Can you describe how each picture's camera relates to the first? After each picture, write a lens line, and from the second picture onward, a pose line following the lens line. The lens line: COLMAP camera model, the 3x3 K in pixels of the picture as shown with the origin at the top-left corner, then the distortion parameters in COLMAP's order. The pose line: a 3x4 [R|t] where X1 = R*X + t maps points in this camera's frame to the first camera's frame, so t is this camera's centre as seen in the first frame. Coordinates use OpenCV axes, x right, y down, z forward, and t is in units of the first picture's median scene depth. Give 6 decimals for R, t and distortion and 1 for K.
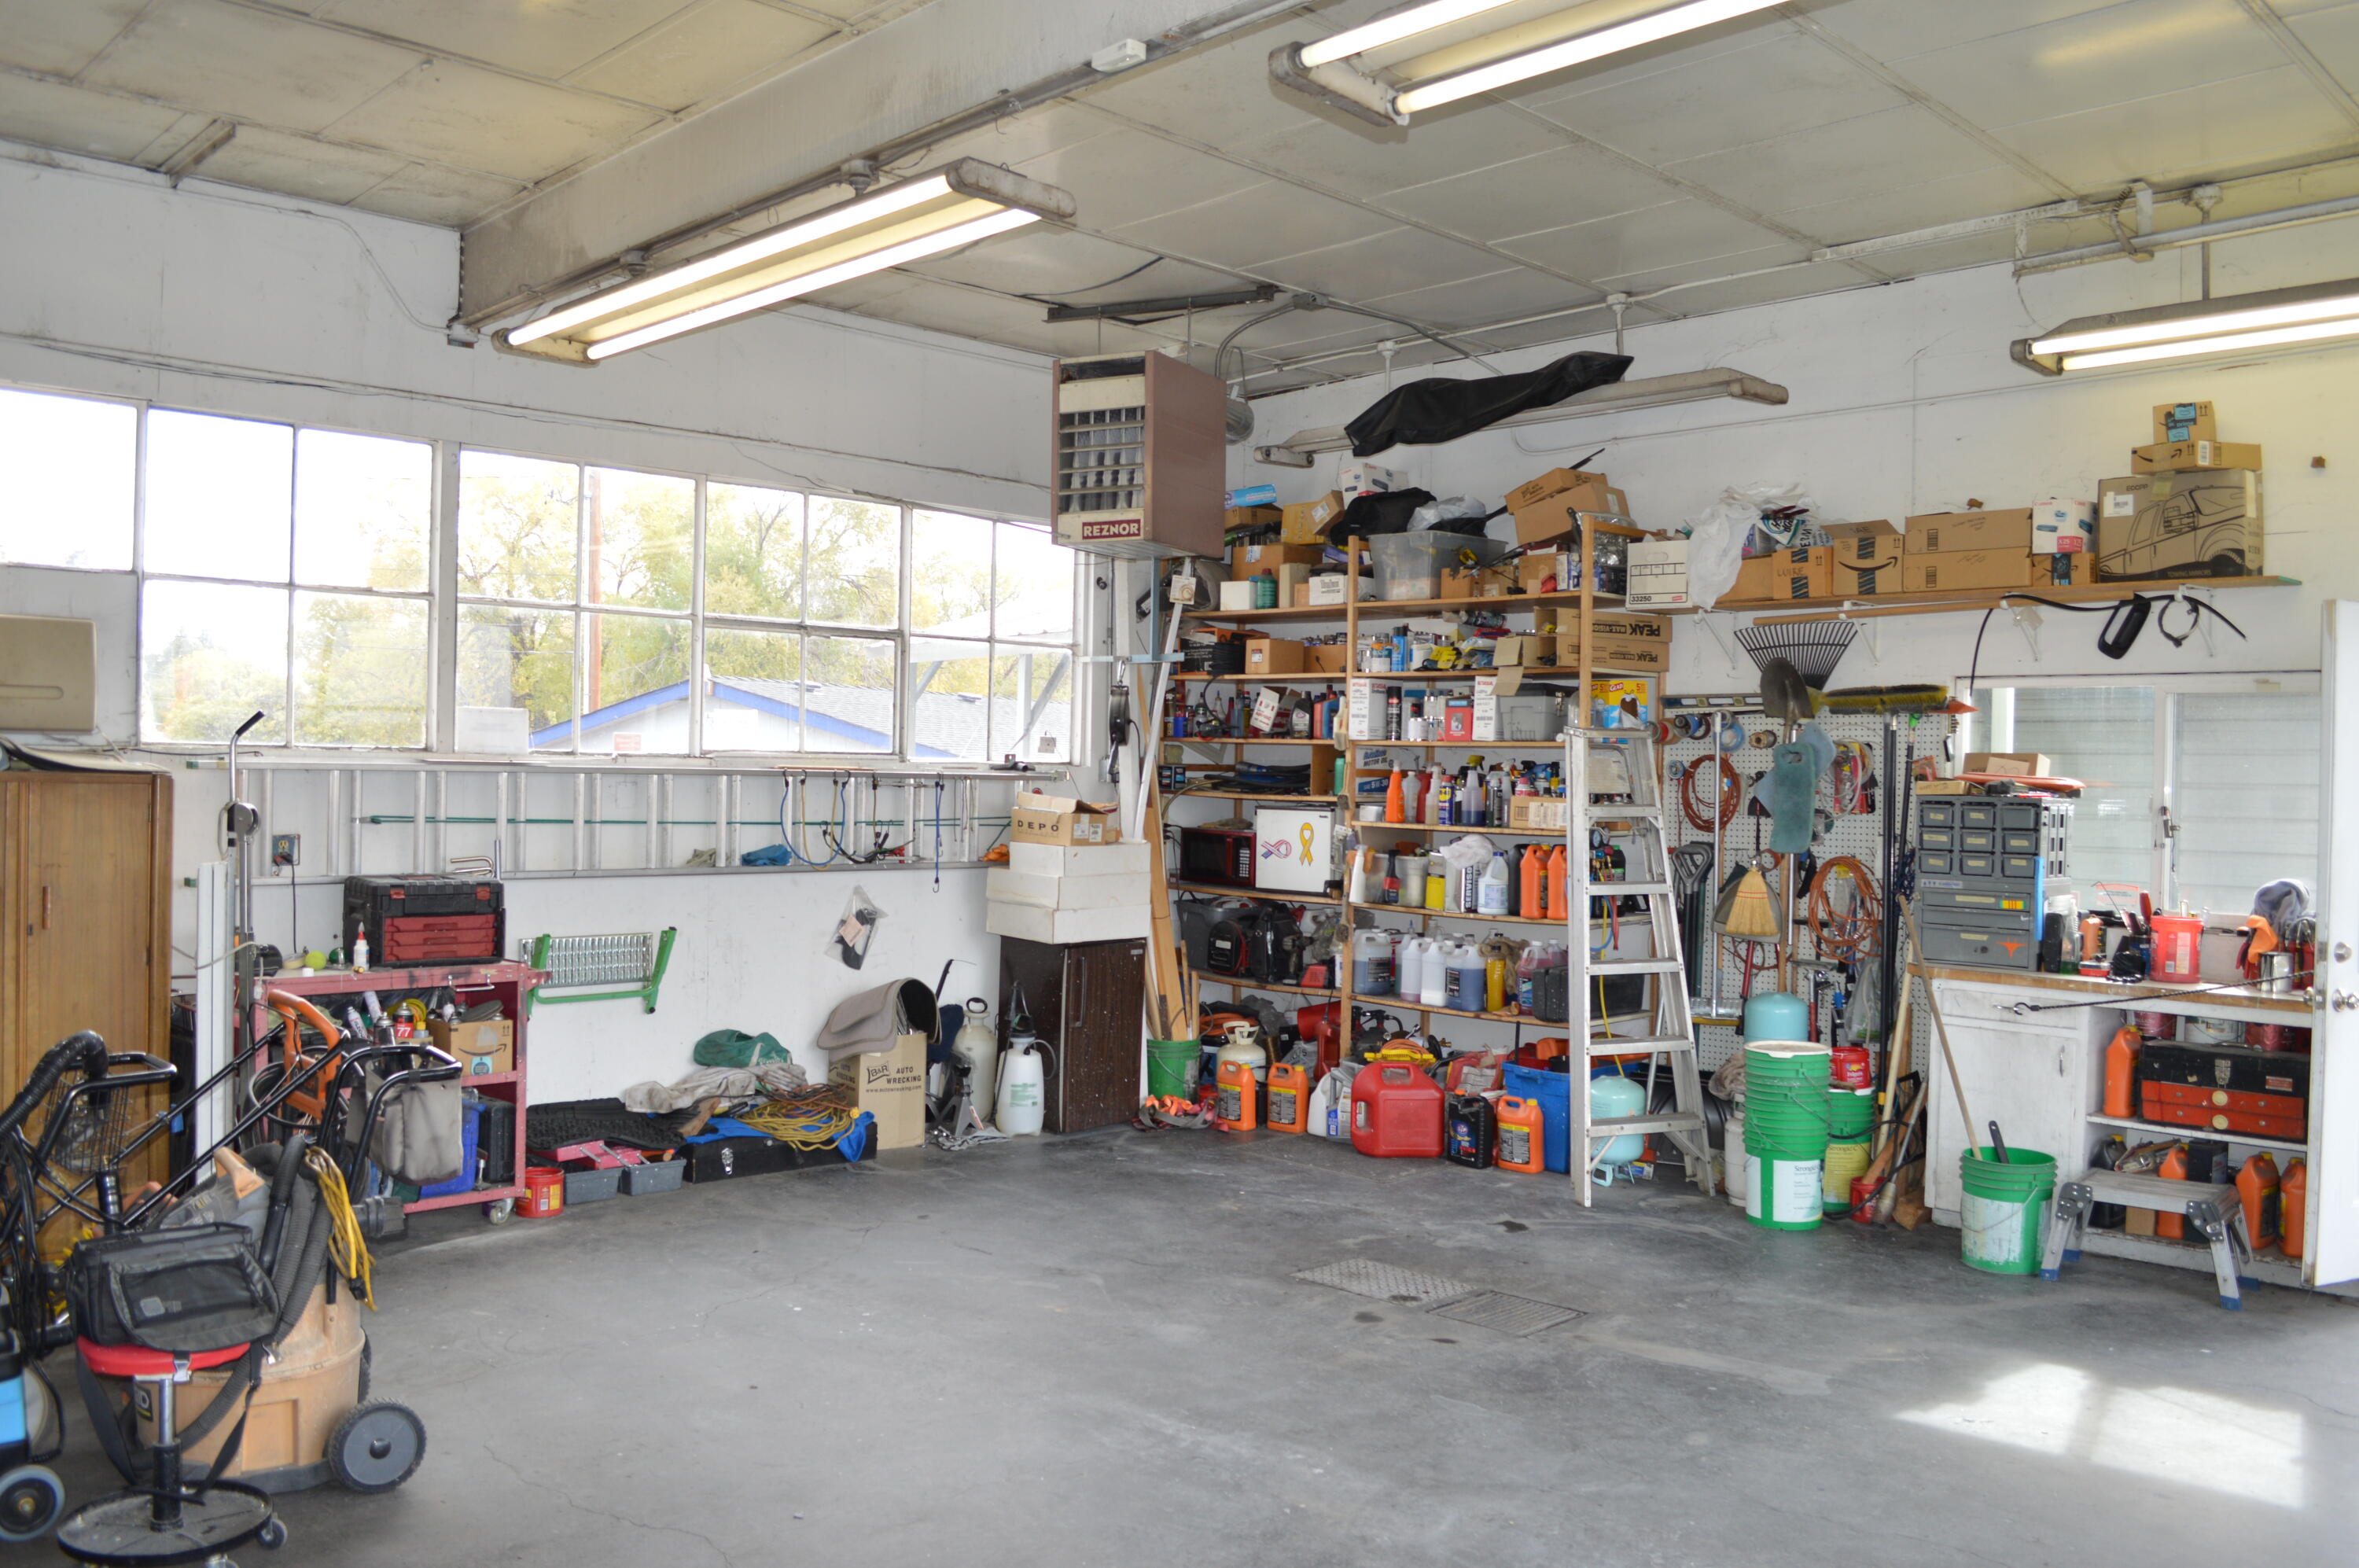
lens RADIAL K [[1891.4, 0, 1187.2], [0, 1891.4, 793.6], [0, 0, 1]] dist [-0.084166, 0.015865]
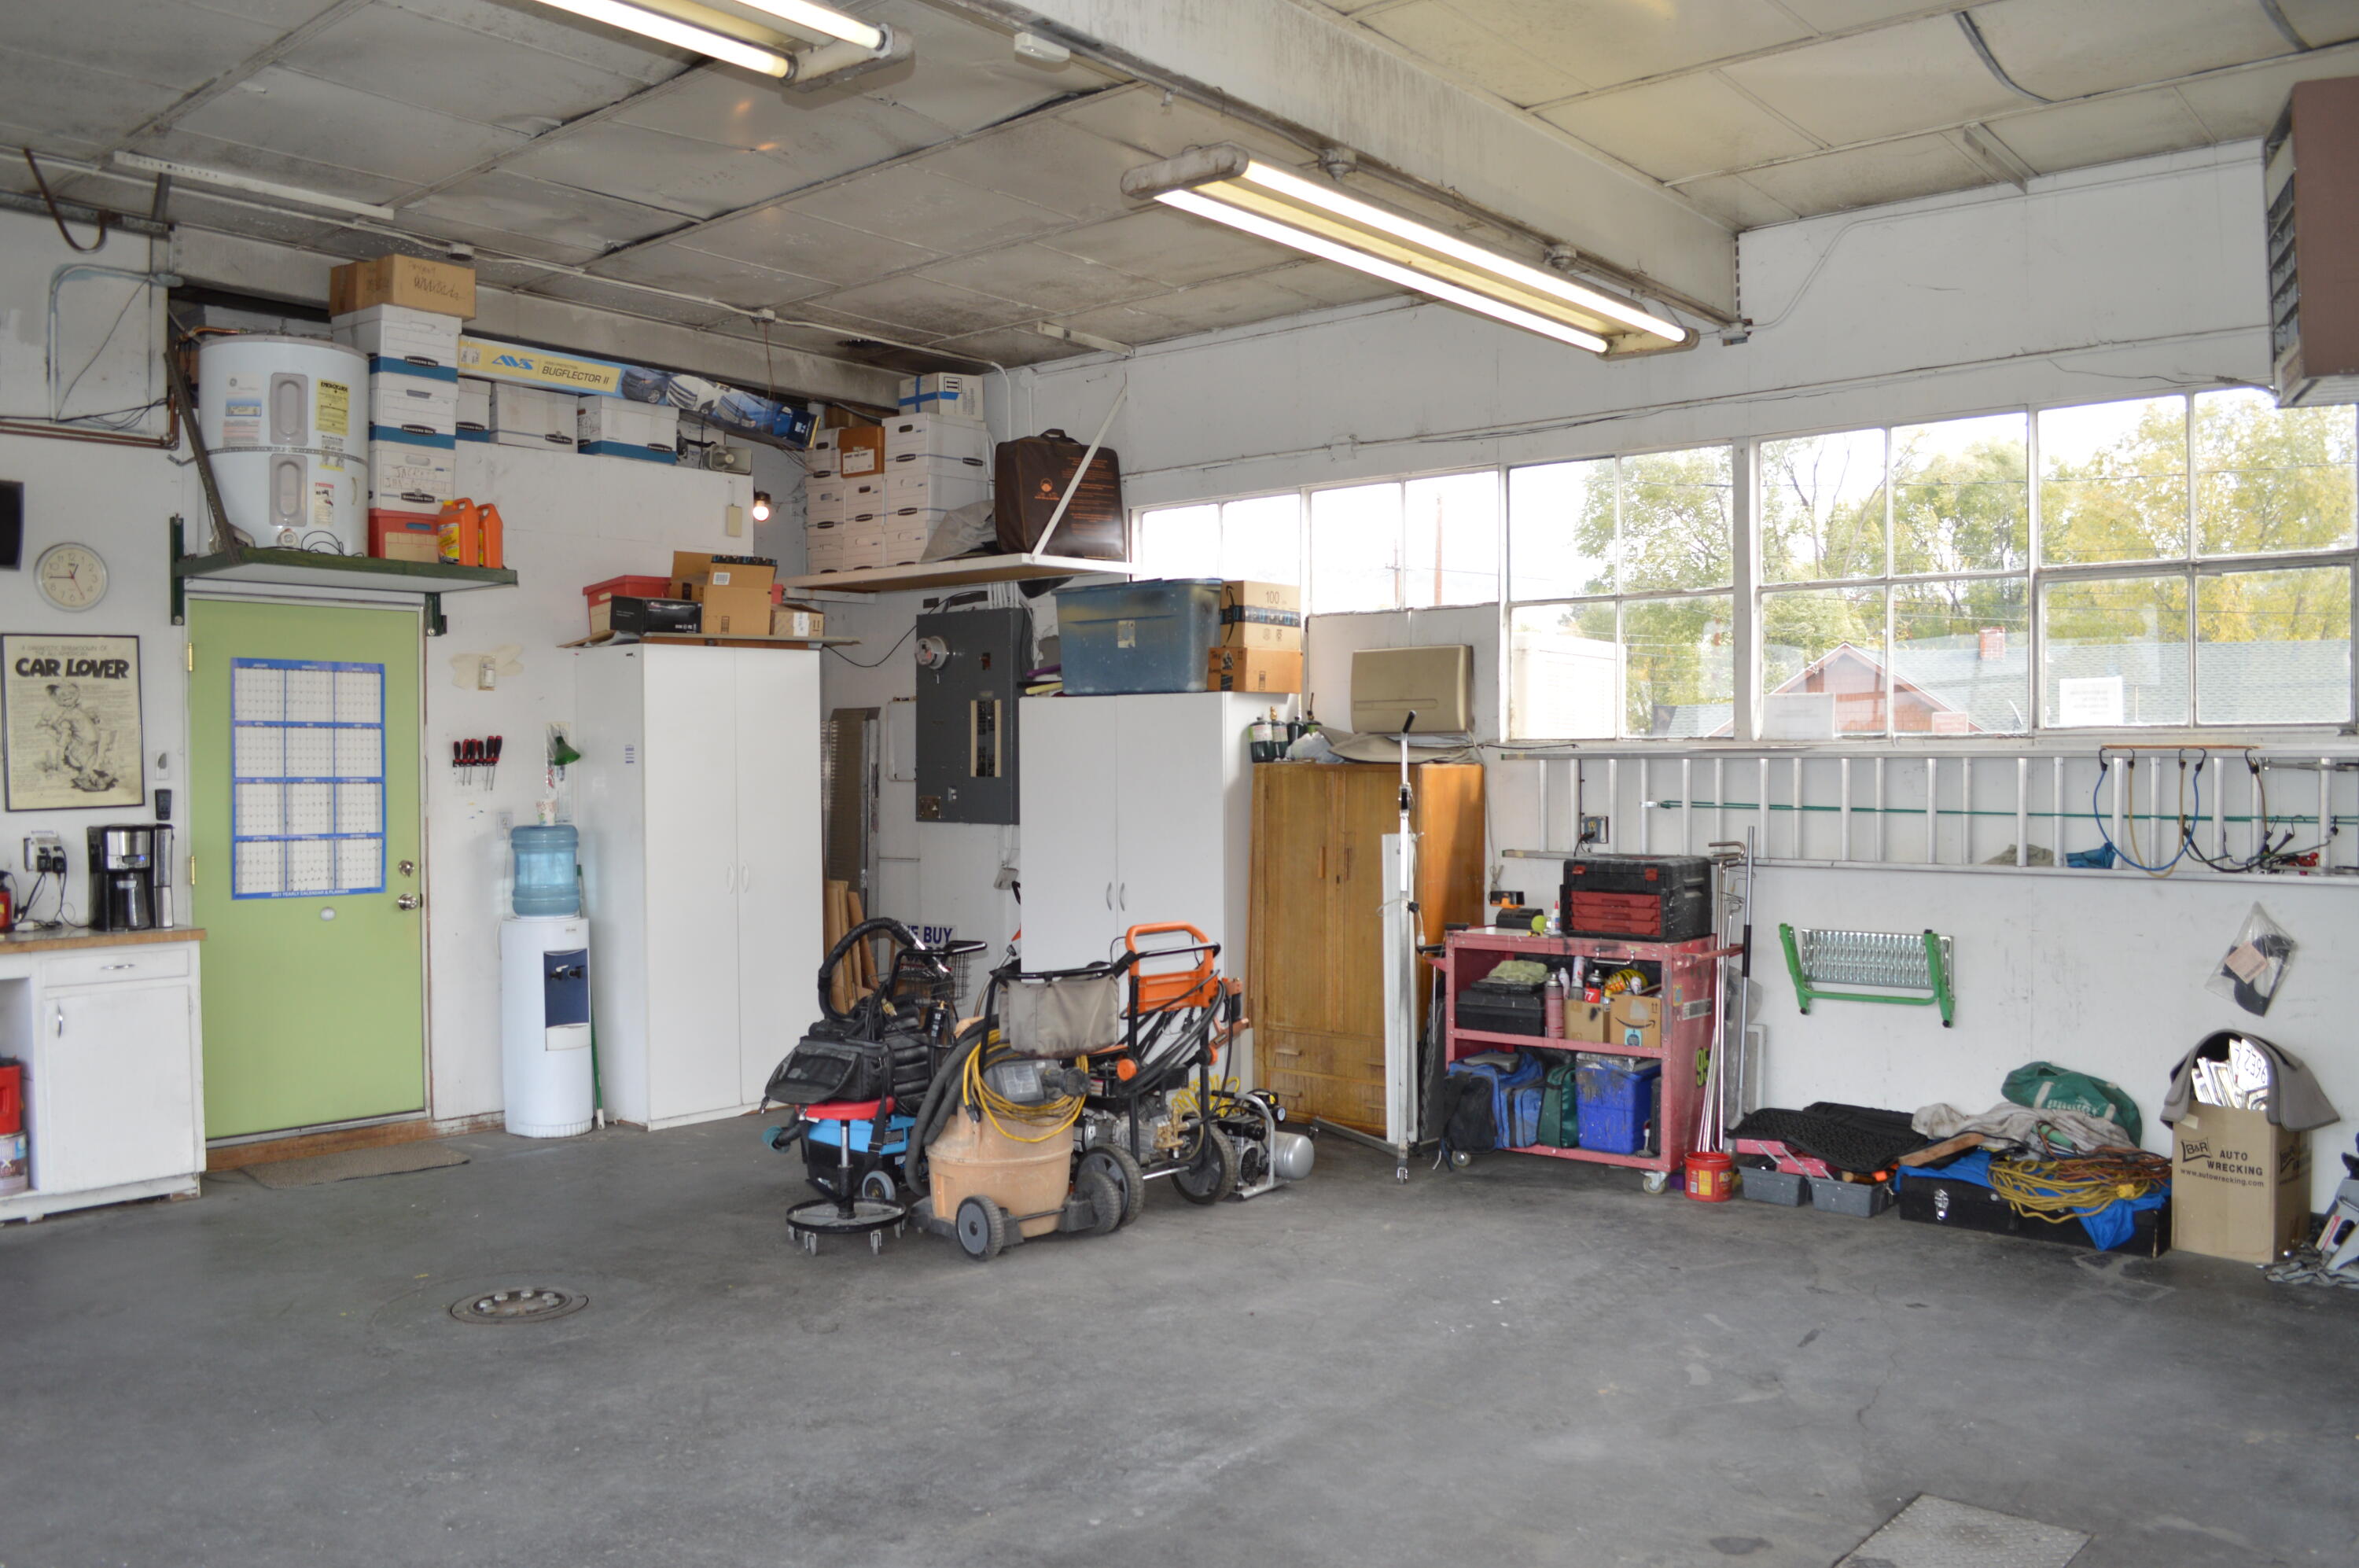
lens RADIAL K [[1891.4, 0, 1187.2], [0, 1891.4, 793.6], [0, 0, 1]] dist [-0.084166, 0.015865]
pose [[0.076447, -0.000675, -0.997073, 0.660234], [-0.003906, 0.999992, -0.000976, 0.010292], [0.997066, 0.003970, 0.076444, 0.668071]]
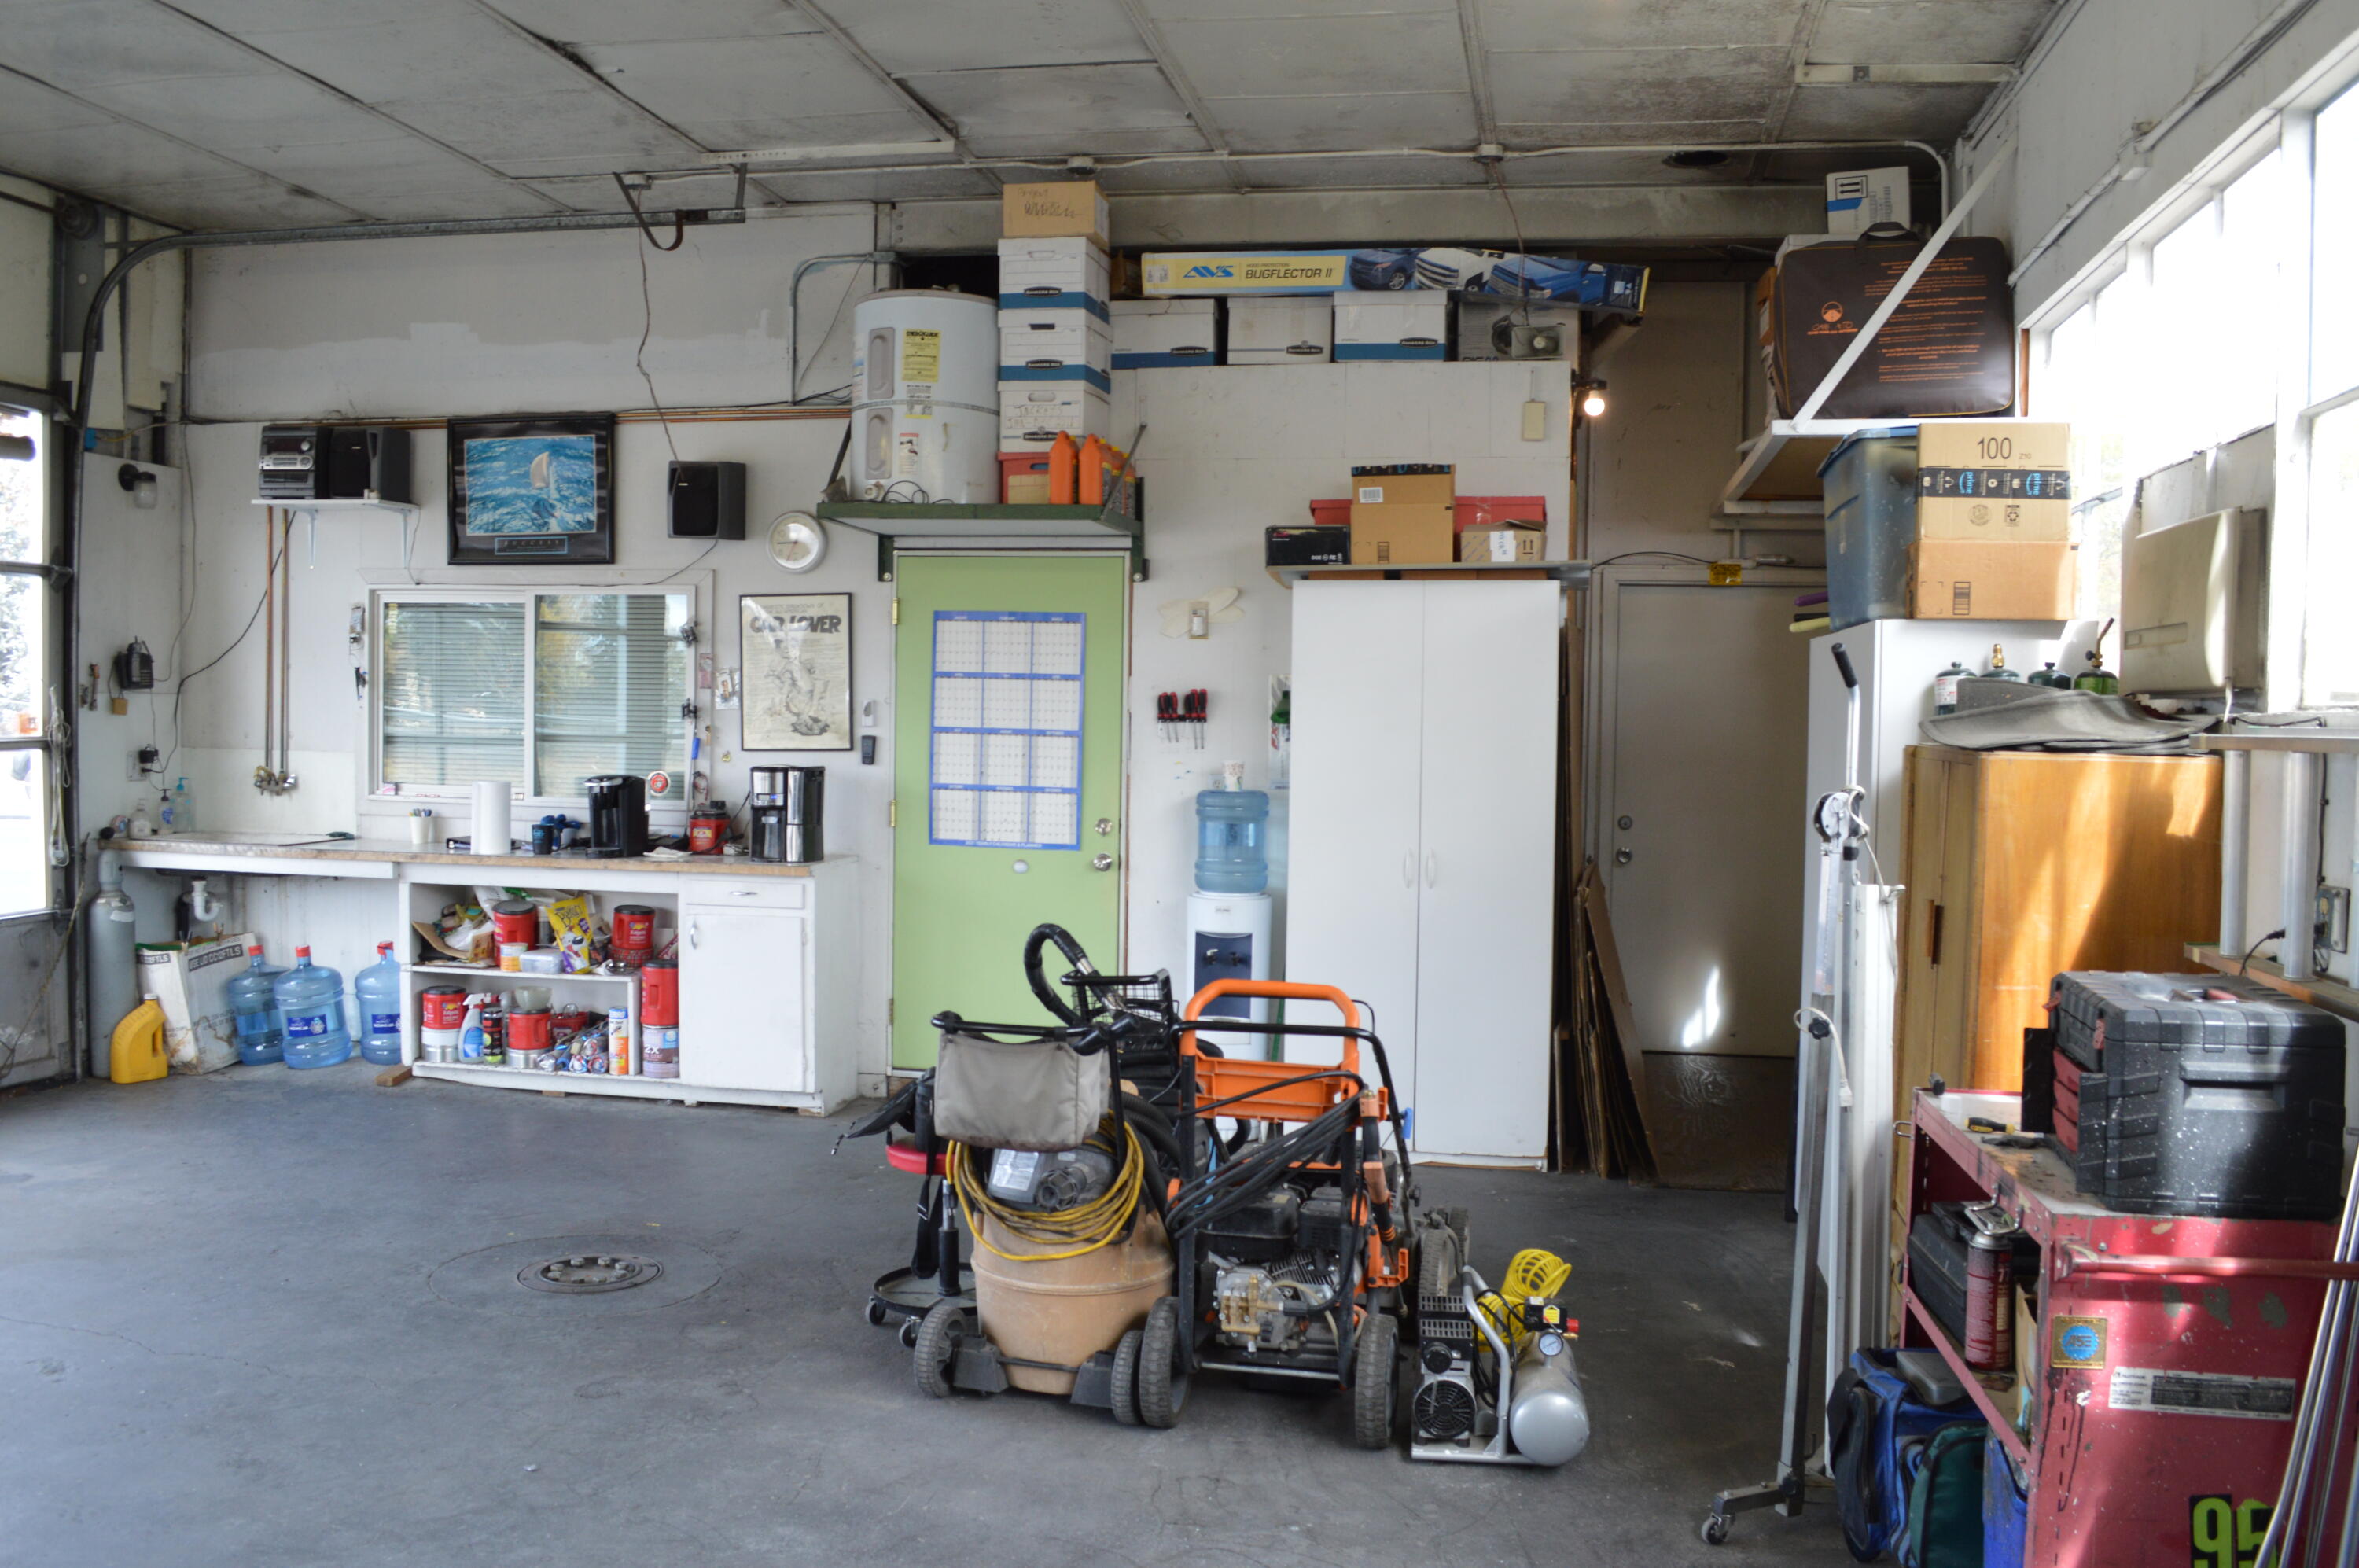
lens RADIAL K [[1891.4, 0, 1187.2], [0, 1891.4, 793.6], [0, 0, 1]] dist [-0.084166, 0.015865]
pose [[-0.831748, -0.009931, -0.555064, 0.035055], [-0.039001, 0.998415, 0.040579, -0.010225], [0.553781, 0.055399, -0.830817, 1.242178]]
